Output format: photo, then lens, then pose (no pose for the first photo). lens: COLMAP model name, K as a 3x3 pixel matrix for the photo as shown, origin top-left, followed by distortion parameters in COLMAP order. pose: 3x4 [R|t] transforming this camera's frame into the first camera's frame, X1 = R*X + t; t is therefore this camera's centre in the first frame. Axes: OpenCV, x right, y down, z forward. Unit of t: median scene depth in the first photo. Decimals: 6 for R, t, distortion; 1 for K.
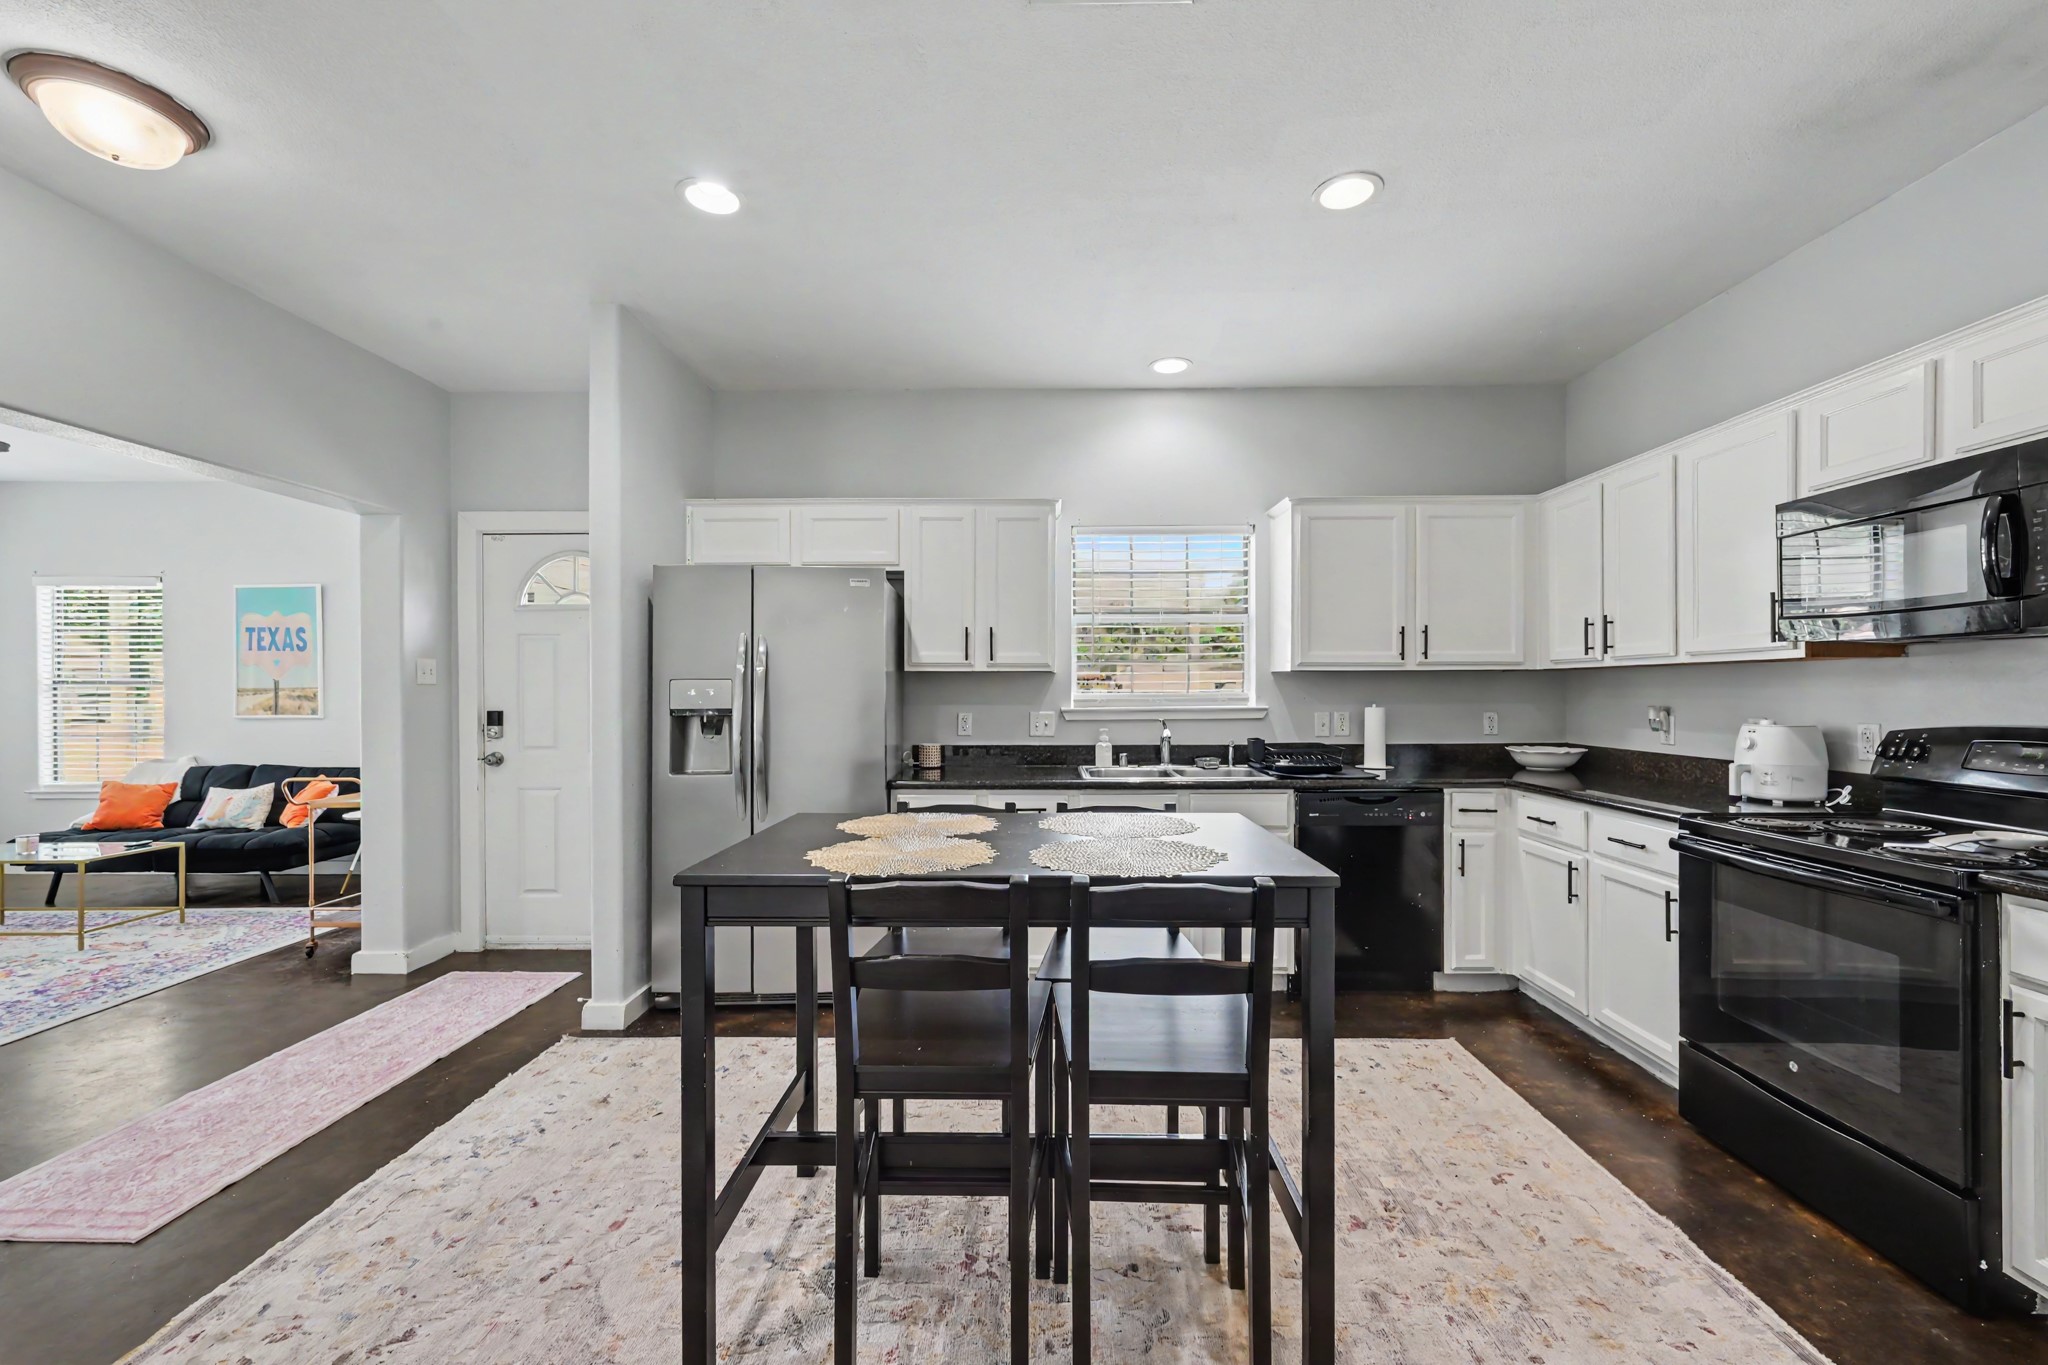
lens RADIAL K [[820.0, 0, 1017.2], [0, 820.0, 693.3], [0, 0, 1]] dist [0.000690, 0.000450]
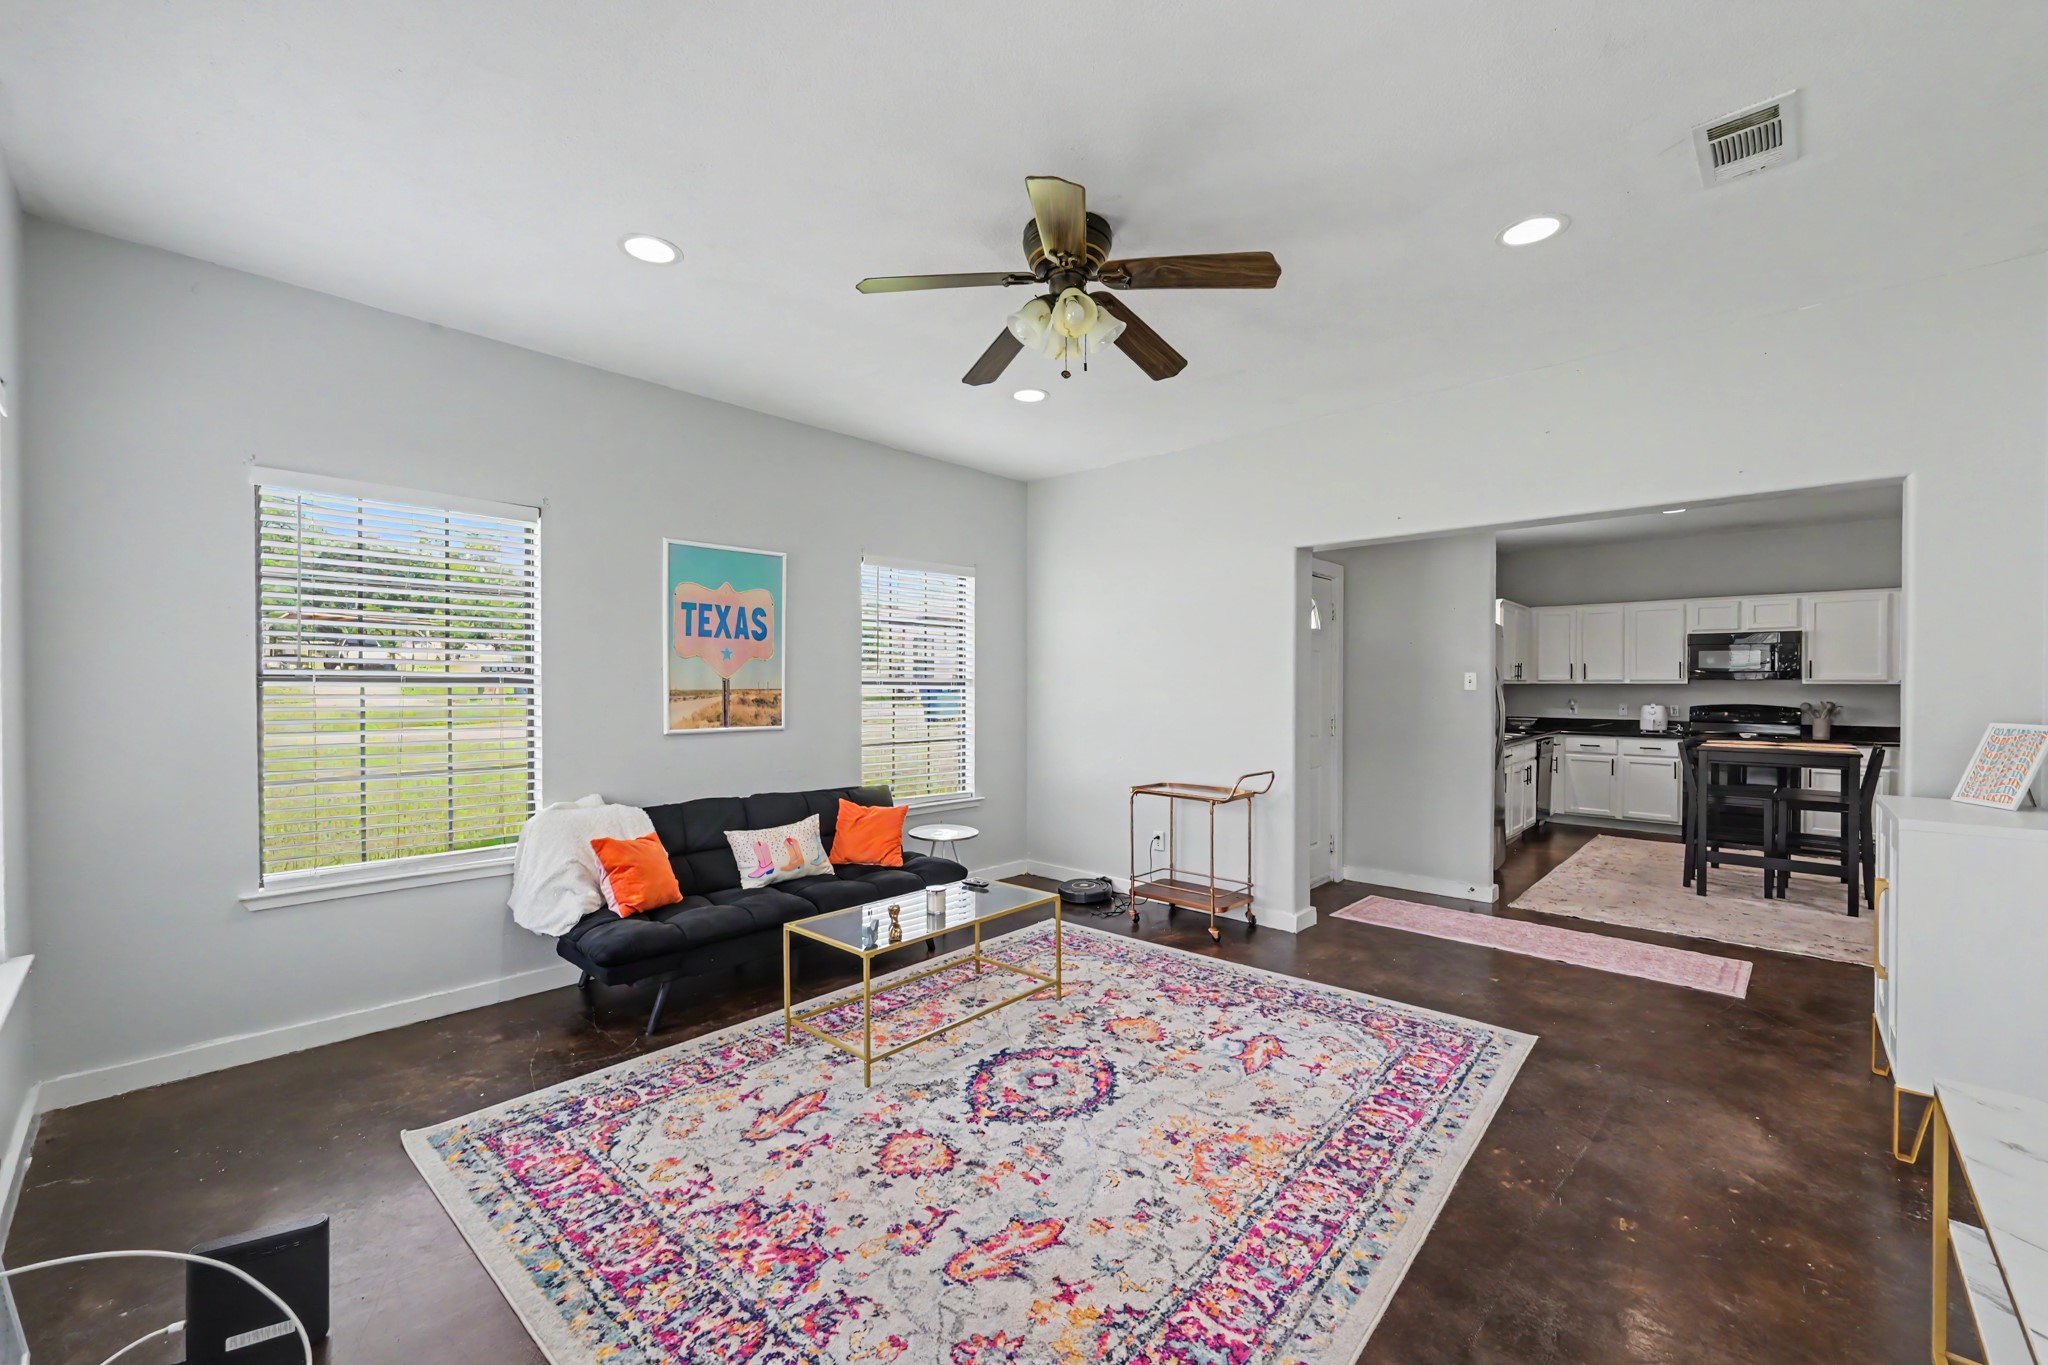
lens RADIAL K [[820.0, 0, 1017.2], [0, 820.0, 693.3], [0, 0, 1]] dist [0.000690, 0.000450]
pose [[0.671244, -0.000238, 0.741236, -1.942814], [0.000126, 1.000000, 0.000208, -0.005122], [-0.741236, -0.000046, 0.671244, 0.502664]]
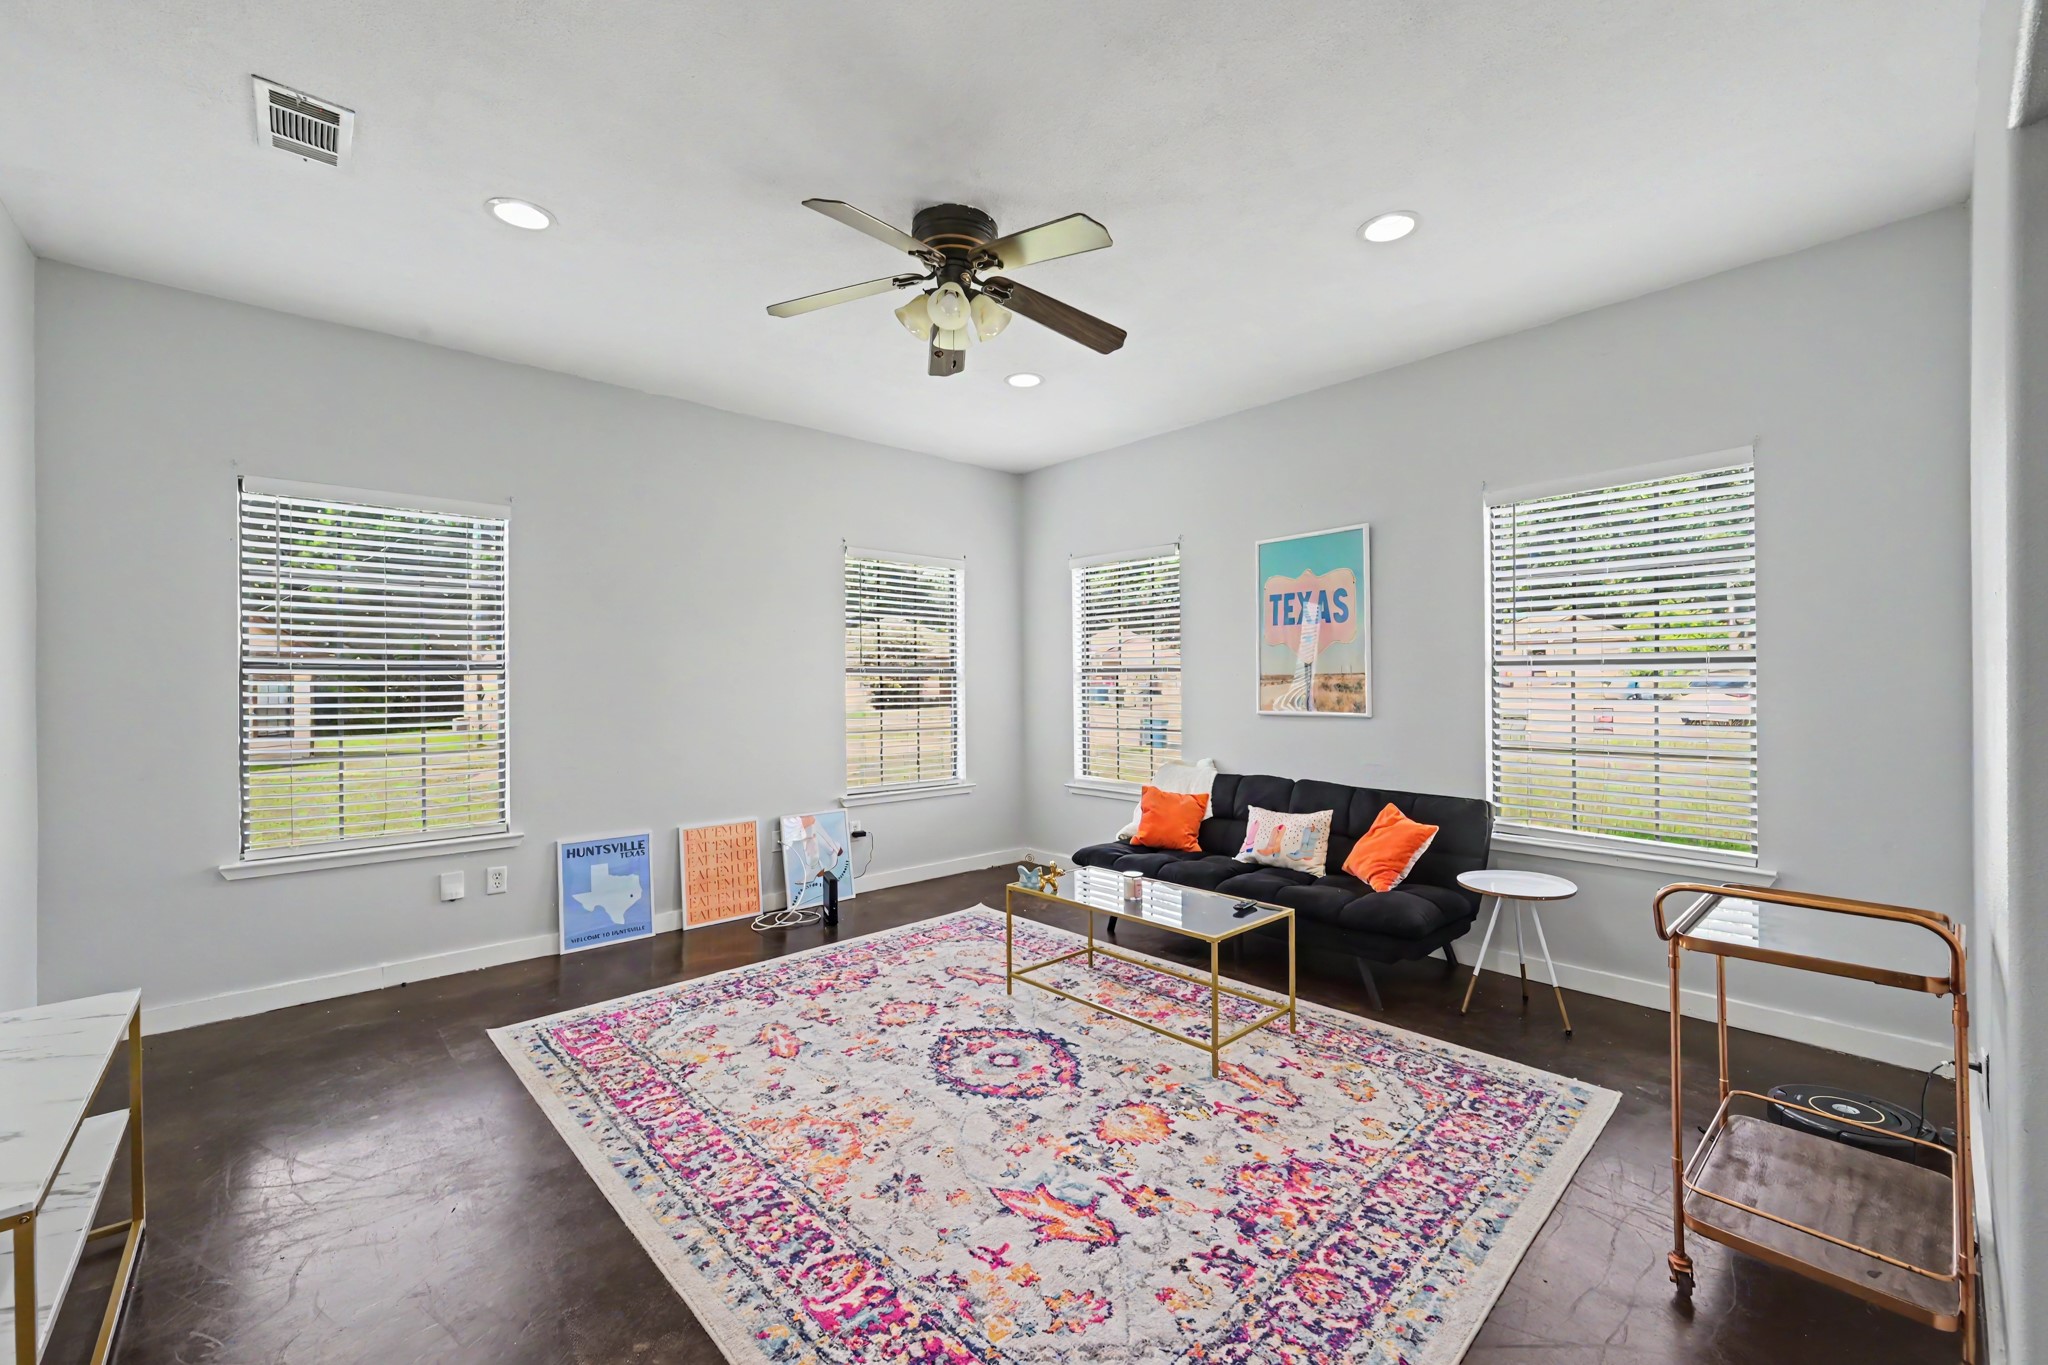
lens RADIAL K [[815.0, 0, 1038.9], [0, 815.0, 686.6], [0, 0, 1]] dist [0.000978, 0.000134]
pose [[0.691268, 0.003304, -0.722591, -0.832558], [-0.000728, 0.999992, 0.003877, 0.002900], [0.722598, -0.002154, 0.691265, 0.494651]]
